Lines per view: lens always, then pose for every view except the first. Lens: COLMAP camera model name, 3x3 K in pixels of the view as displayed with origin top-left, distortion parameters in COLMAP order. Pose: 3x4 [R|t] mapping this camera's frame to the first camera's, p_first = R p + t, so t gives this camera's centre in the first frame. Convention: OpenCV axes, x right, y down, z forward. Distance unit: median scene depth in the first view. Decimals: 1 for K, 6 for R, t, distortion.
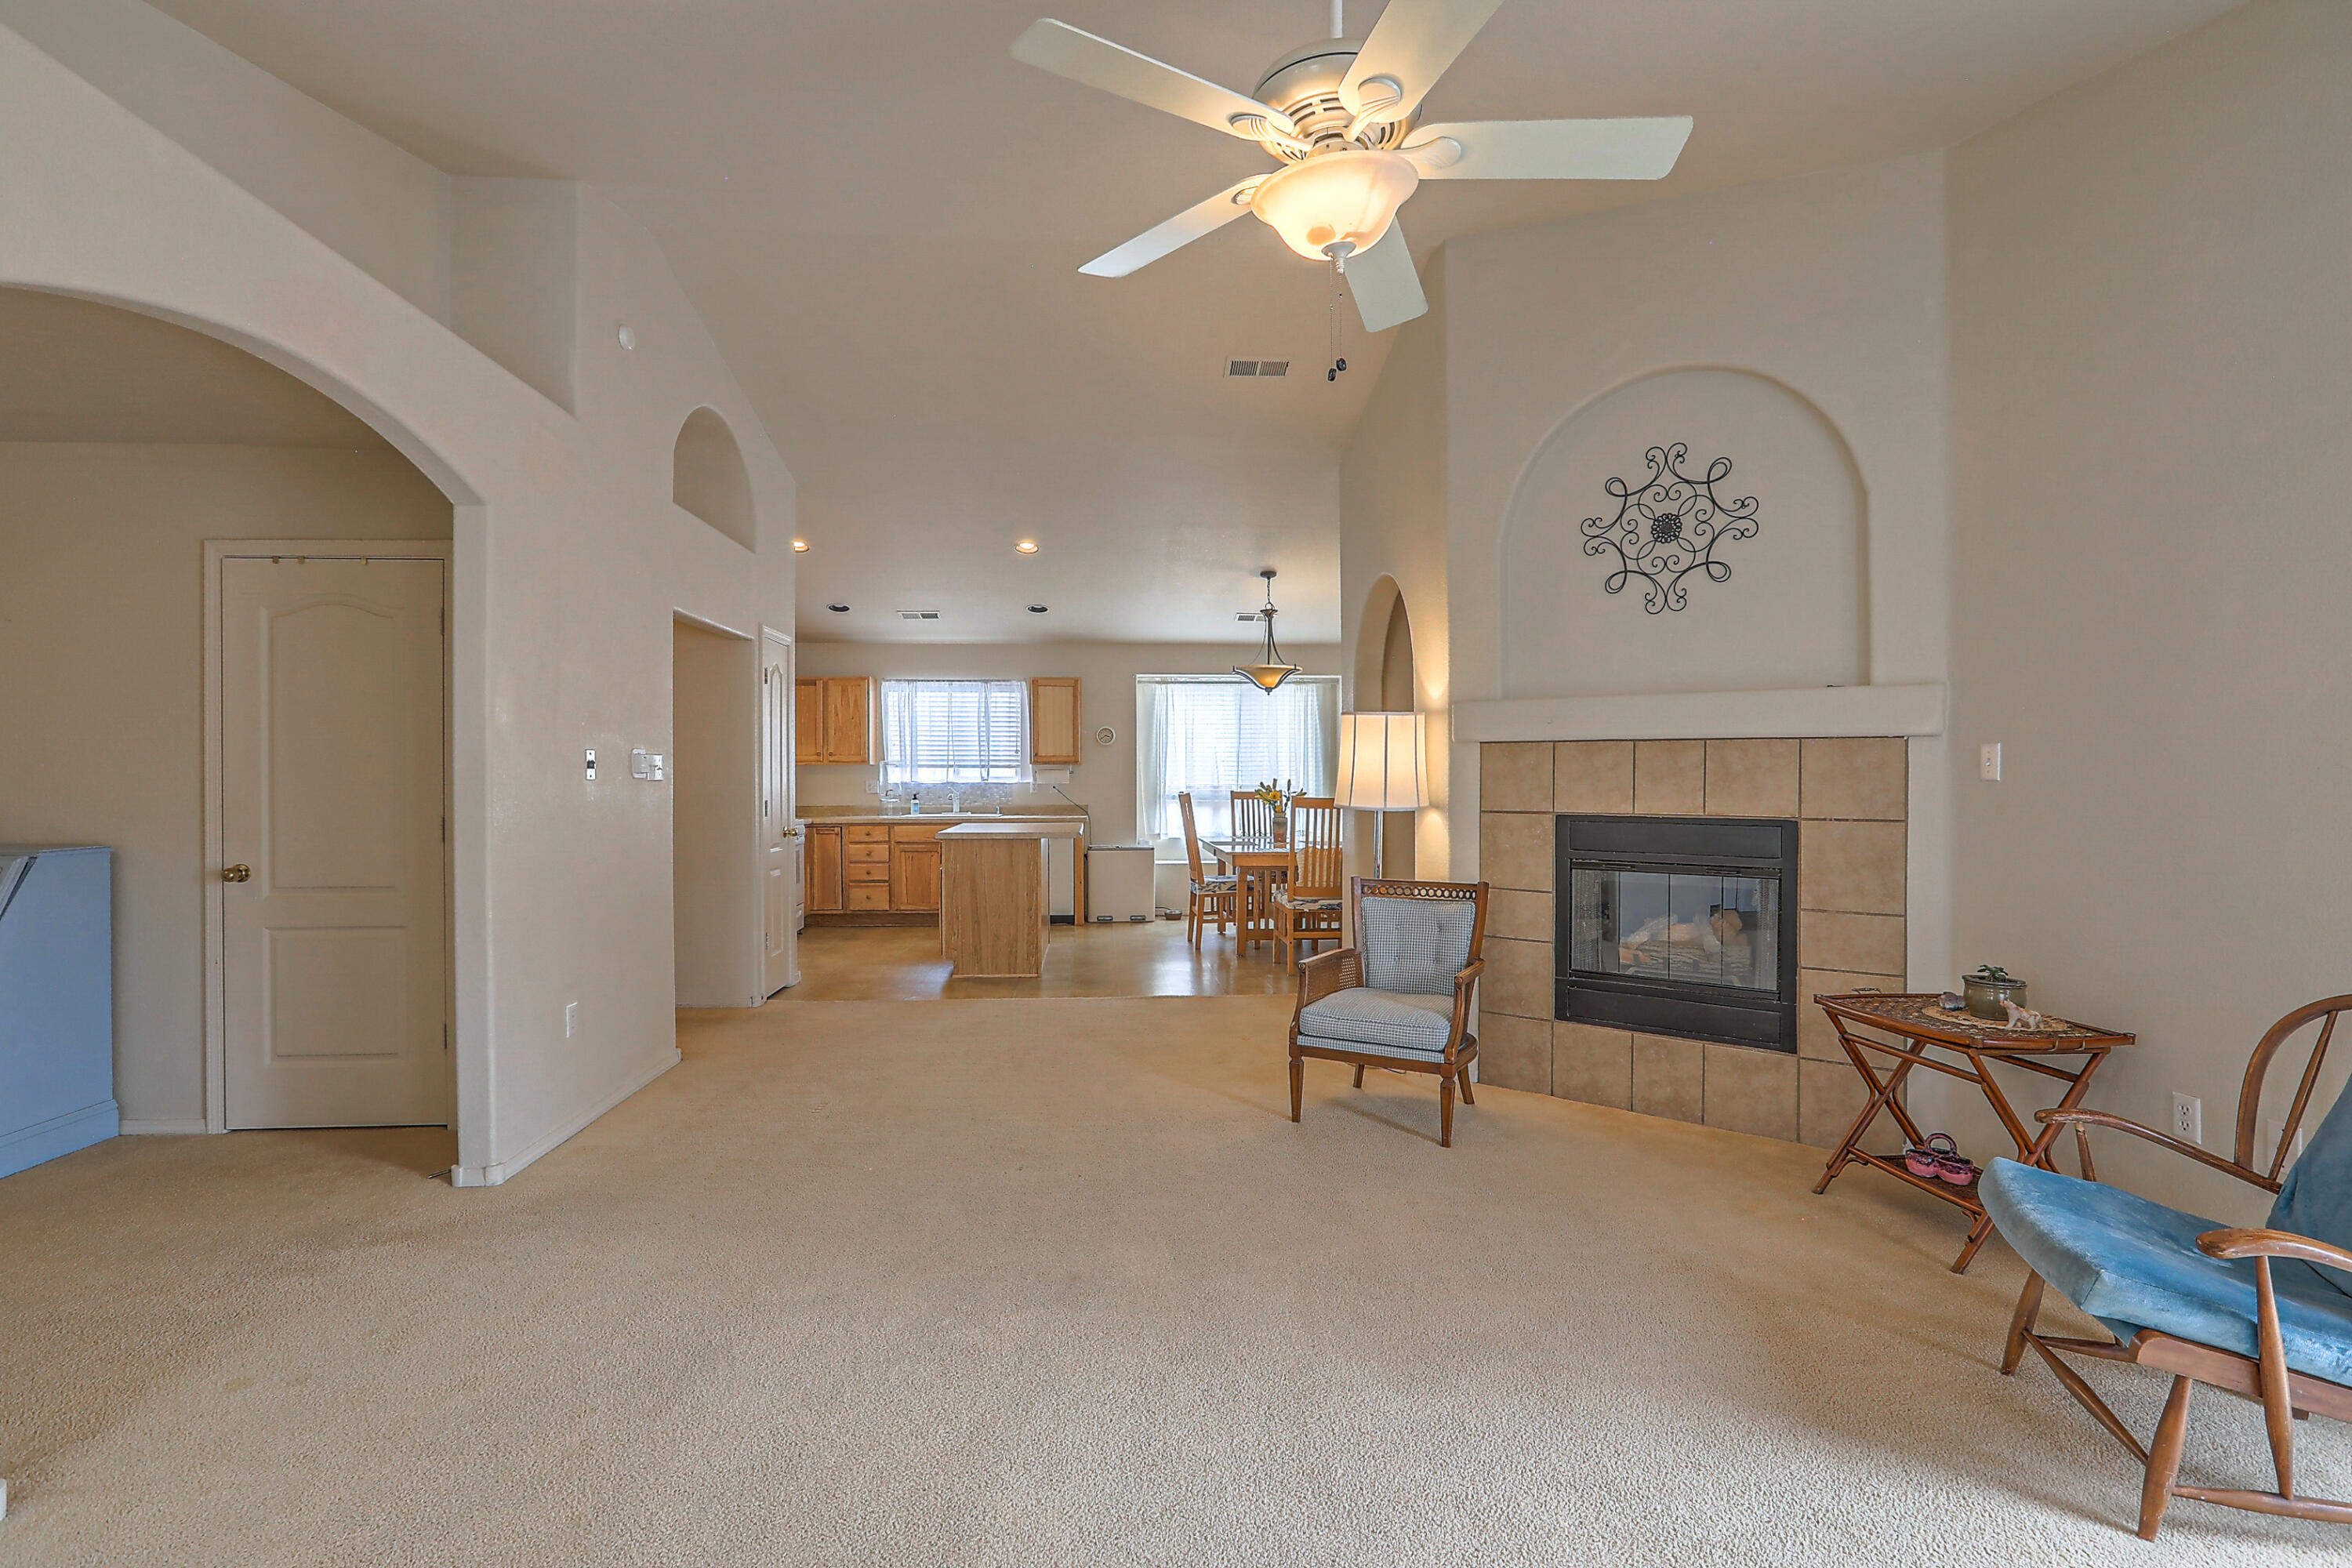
lens RADIAL K [[1066.8, 0, 1185.6], [0, 1066.8, 782.7], [0, 0, 1]] dist [-0.054874, 0.019193]
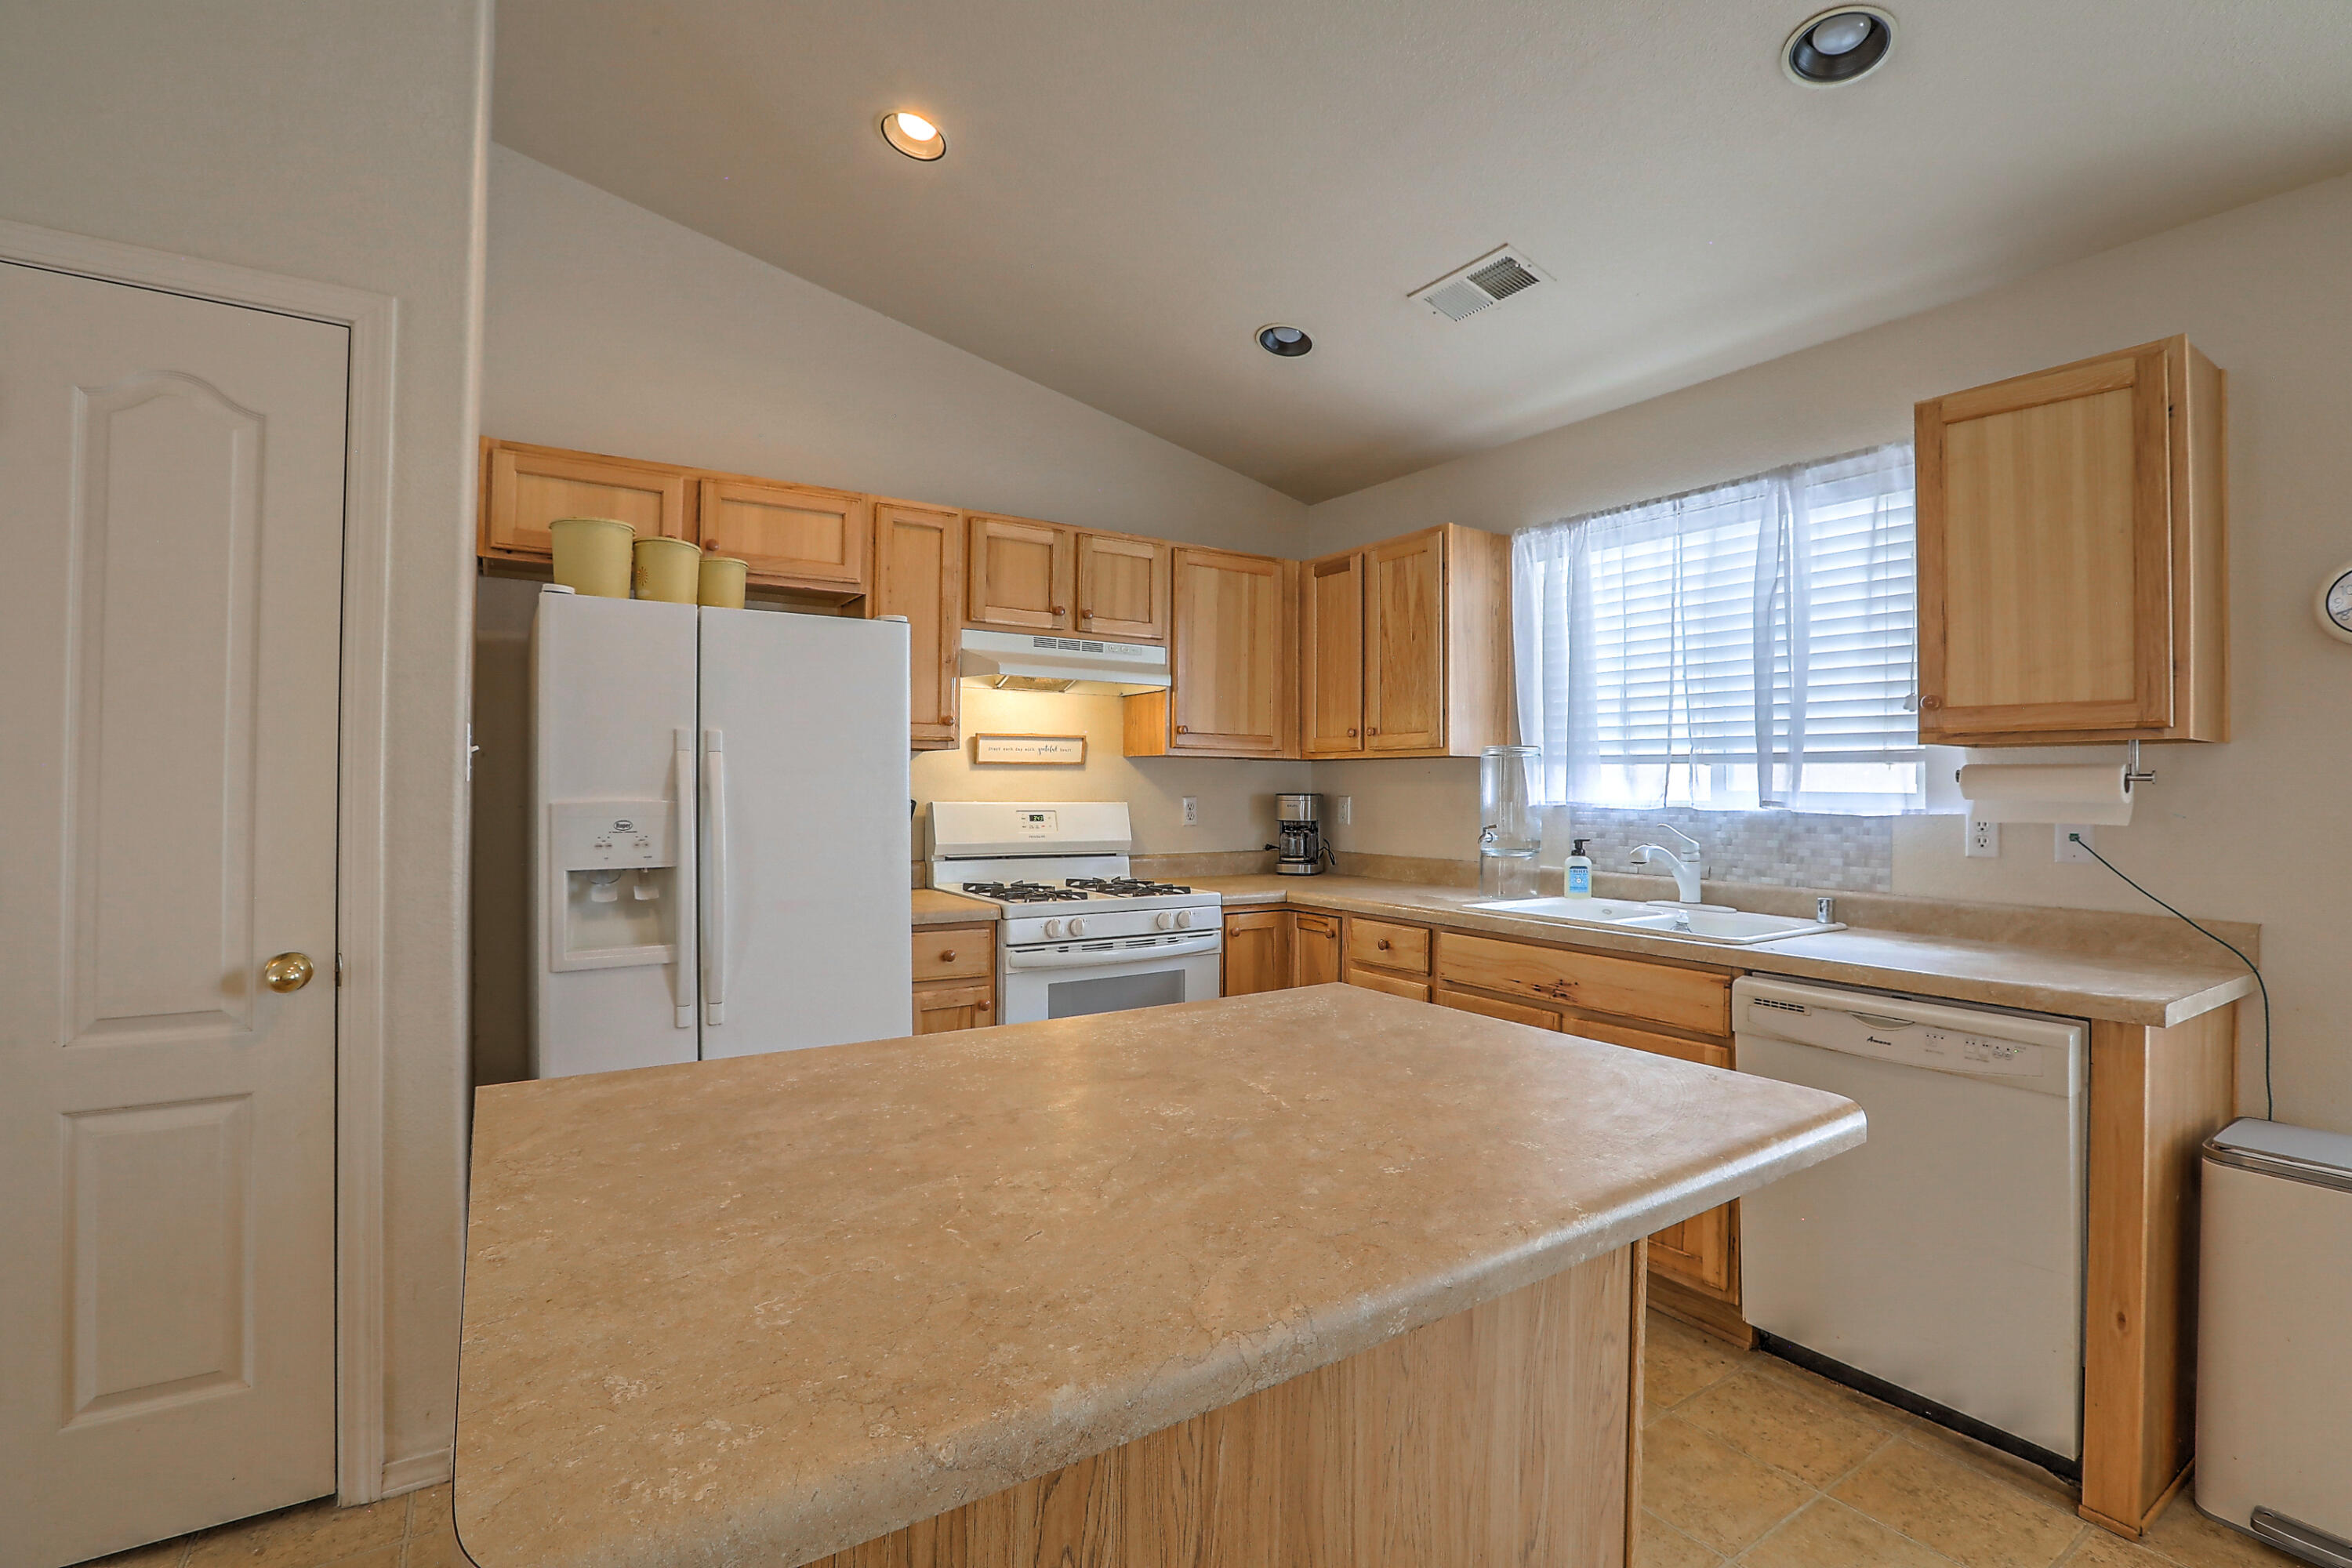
lens RADIAL K [[1066.8, 0, 1177.6], [0, 1066.8, 781.7], [0, 0, 1]] dist [-0.054874, 0.019193]
pose [[0.482004, 0.002069, -0.876167, -0.028837], [-0.014466, 0.999880, -0.005597, -0.009332], [0.876050, 0.015373, 0.481976, 1.504761]]
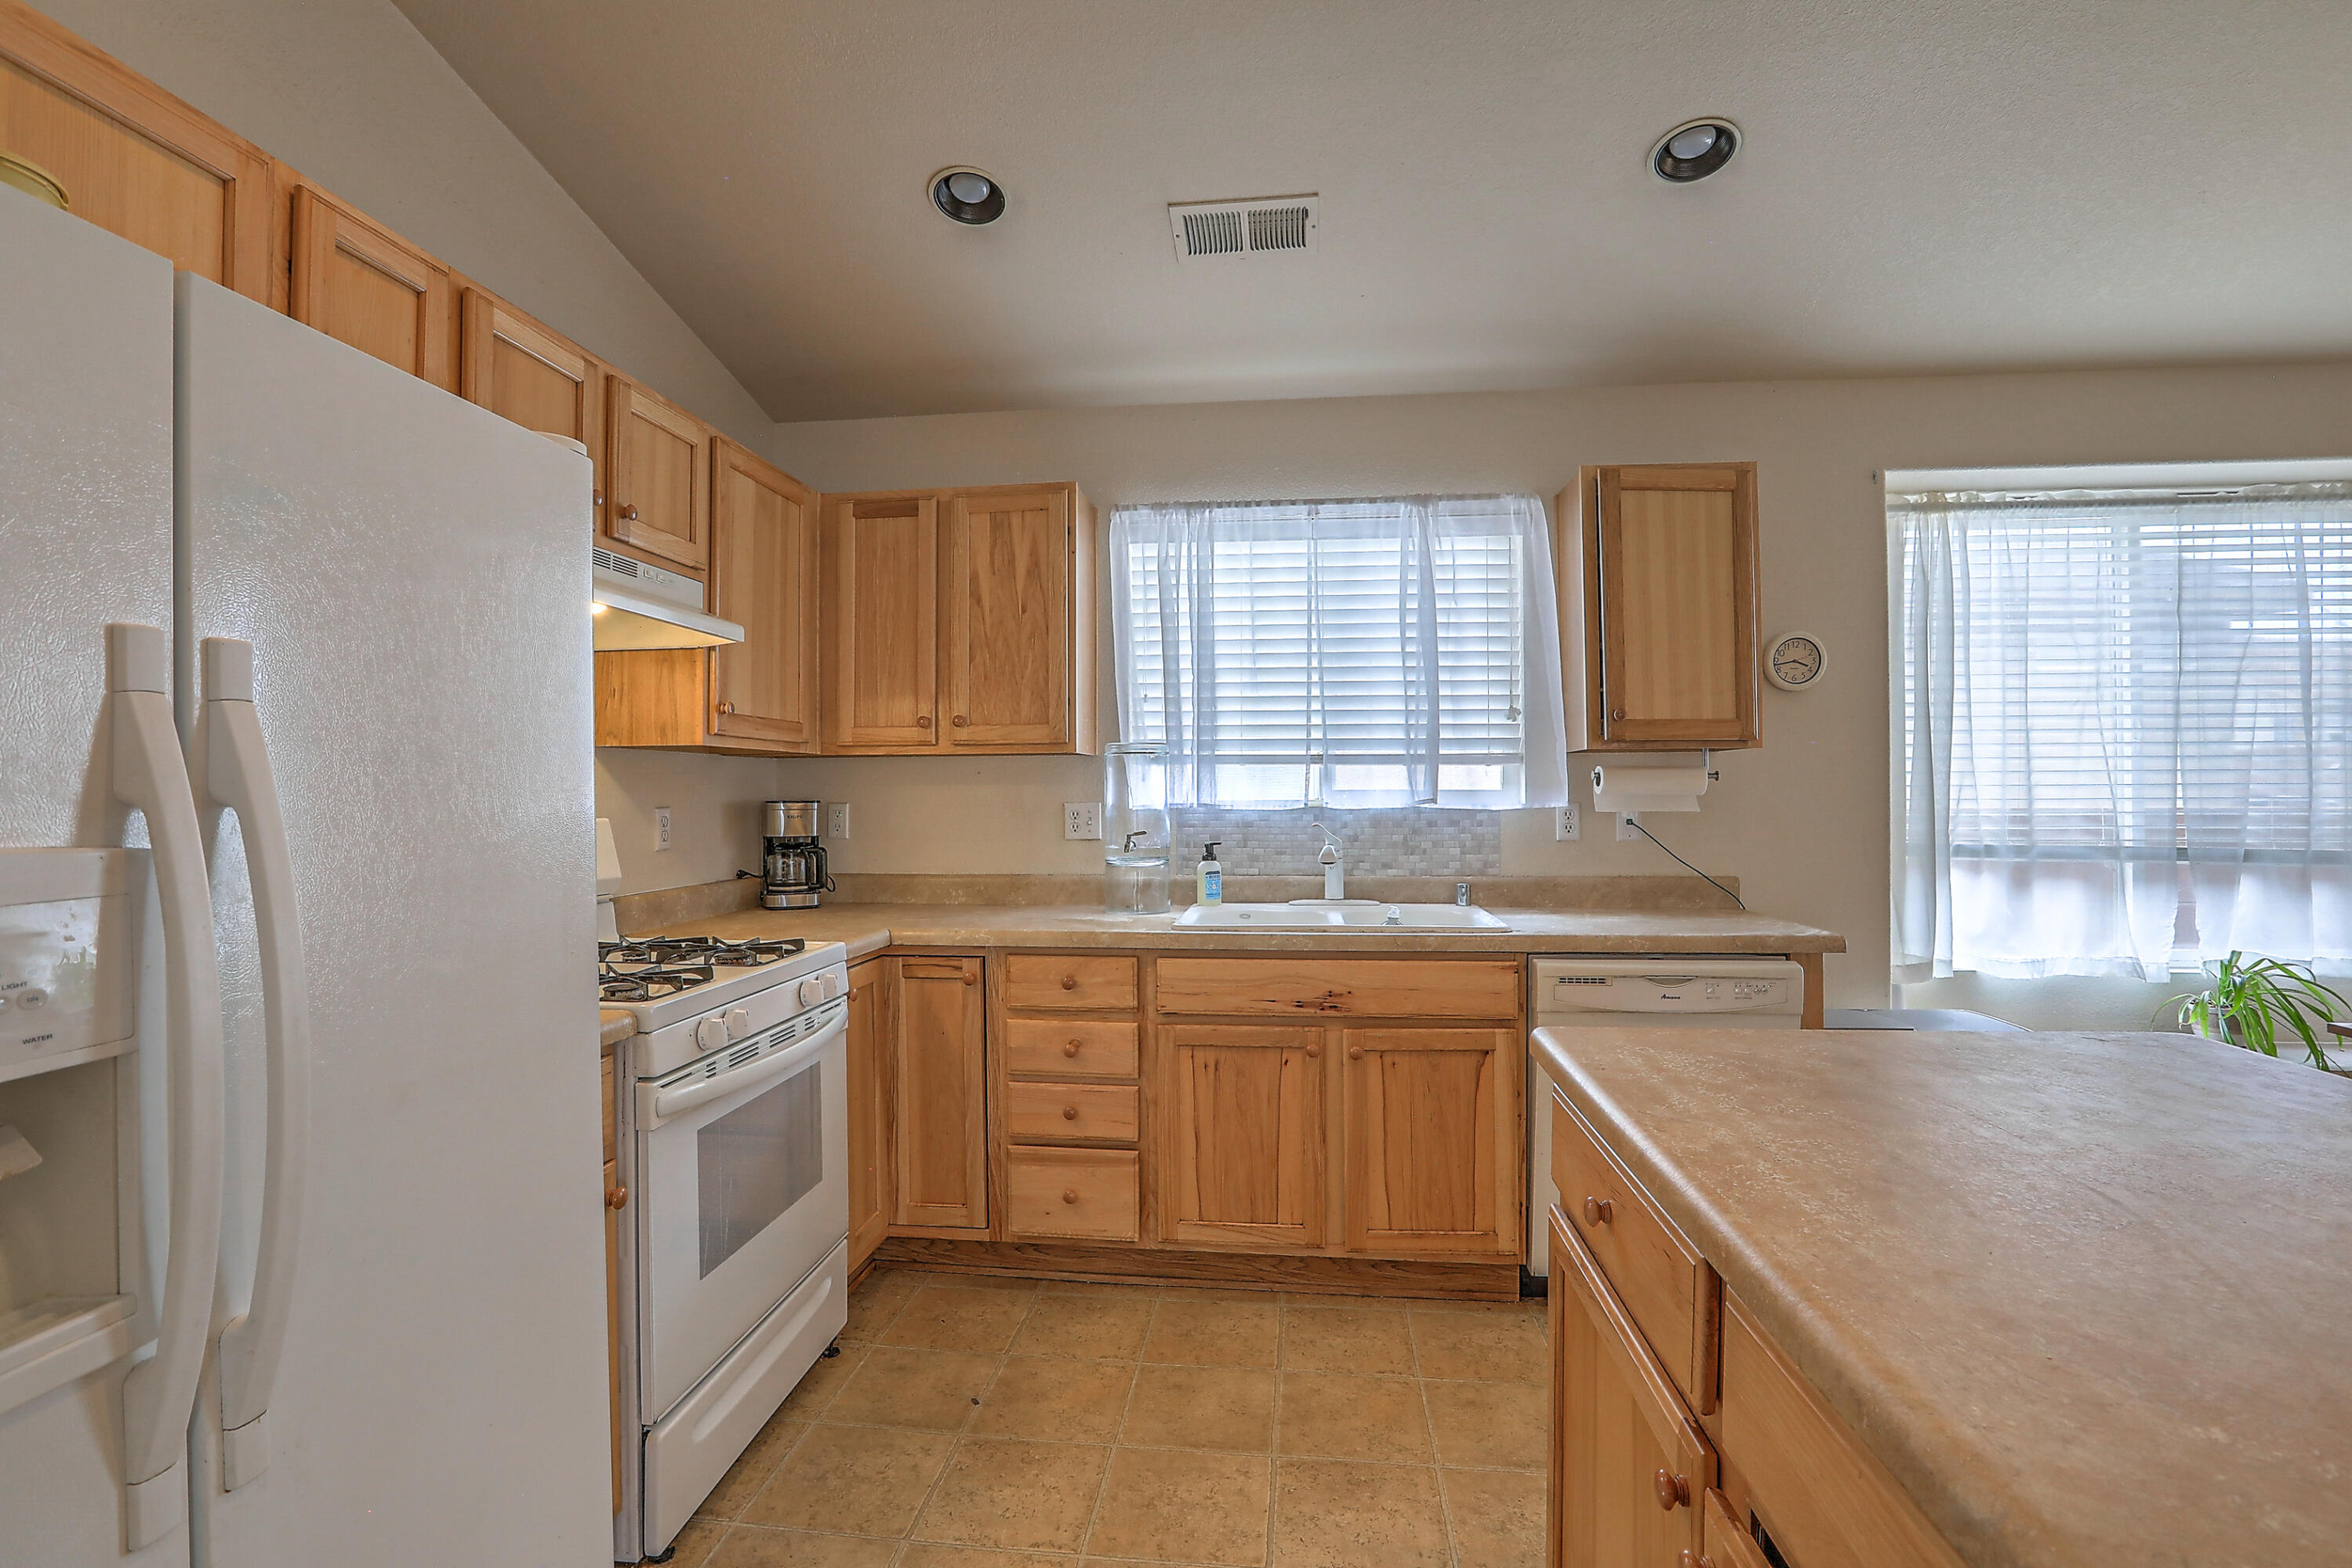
lens RADIAL K [[1066.8, 0, 1184.9], [0, 1066.8, 781.9], [0, 0, 1]] dist [-0.054874, 0.019193]
pose [[0.981364, -0.004583, -0.192103, -0.415596], [0.001651, 0.999880, -0.015420, -0.006800], [0.192151, 0.014815, 0.981254, 1.409780]]
